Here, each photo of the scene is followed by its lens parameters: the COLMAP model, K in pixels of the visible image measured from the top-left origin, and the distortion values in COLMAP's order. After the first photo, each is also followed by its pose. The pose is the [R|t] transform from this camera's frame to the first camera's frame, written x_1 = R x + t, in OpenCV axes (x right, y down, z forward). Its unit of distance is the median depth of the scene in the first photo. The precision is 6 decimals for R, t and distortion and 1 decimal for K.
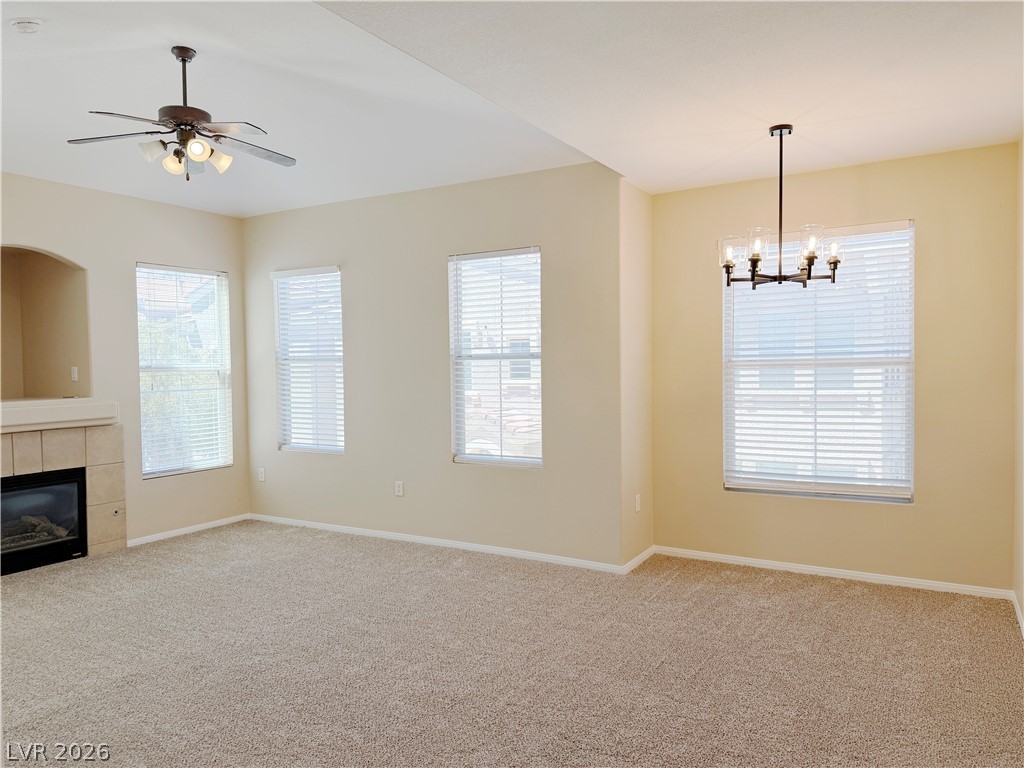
lens RADIAL K [[728.3, 0, 510.3], [0, 728.3, 385.3], [0, 0, 1]] dist [0.114090, -0.167399]
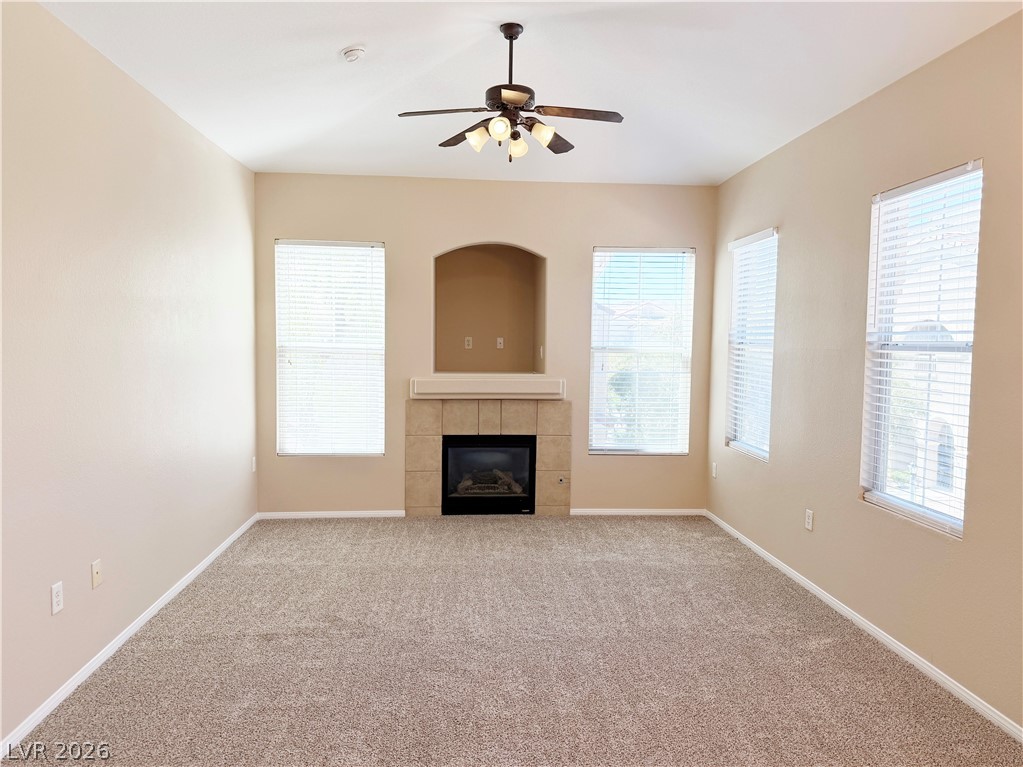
lens RADIAL K [[727.6, 0, 509.8], [0, 727.6, 384.8], [0, 0, 1]] dist [0.114090, -0.167399]
pose [[0.563159, 0.071616, -0.823239, 0.308376], [-0.046731, 0.997403, 0.054800, -0.025008], [0.825026, 0.007610, 0.565044, 0.344535]]
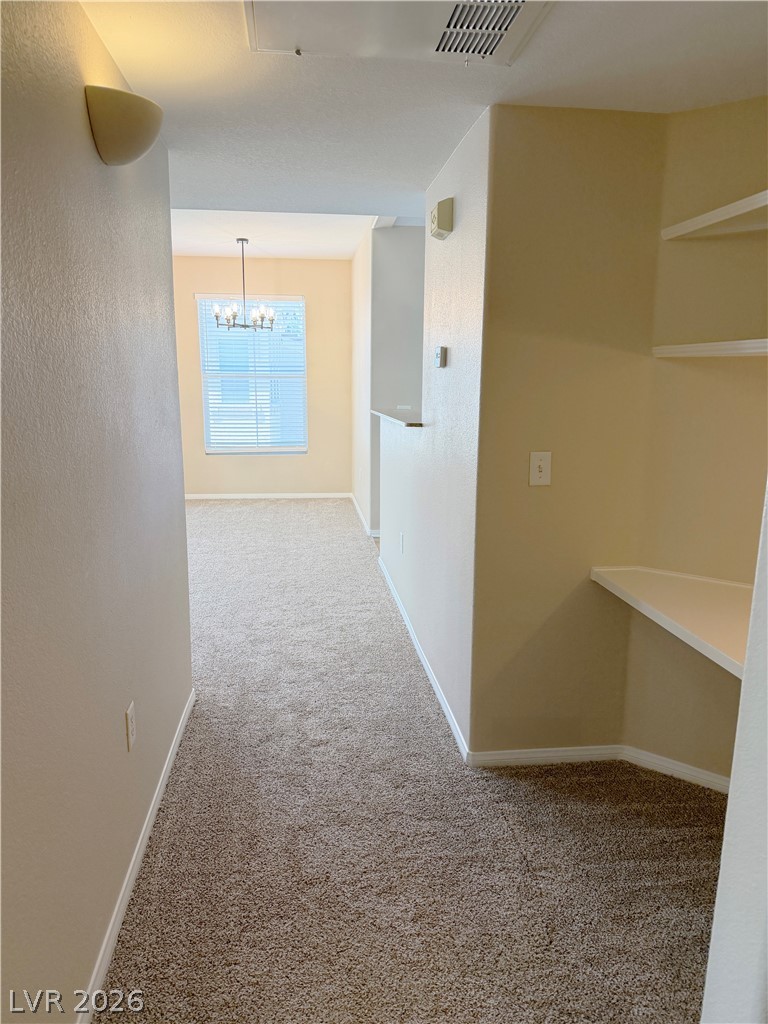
lens RADIAL K [[728.3, 0, 384.0], [0, 728.3, 512.0], [0, 0, 1]] dist [0.114090, -0.167399]
pose [[0.801628, -0.086860, 0.591480, -0.341689], [0.004040, 0.990153, 0.139931, 0.040489], [-0.597810, -0.109783, 0.794085, -0.501641]]
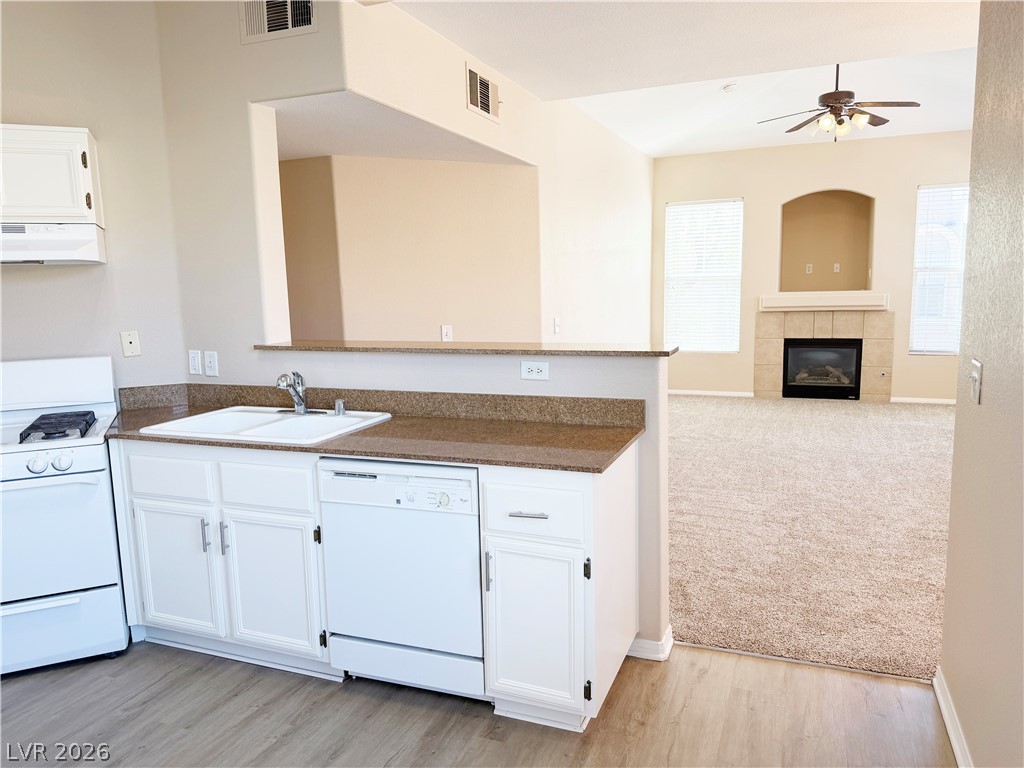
lens RADIAL K [[728.3, 0, 510.3], [0, 728.3, 385.3], [0, 0, 1]] dist [0.114090, -0.167399]
pose [[0.137459, 0.151430, -0.978864, 0.762172], [-0.010566, 0.988412, 0.151424, -0.011710], [0.990451, -0.010472, 0.137466, 0.121584]]
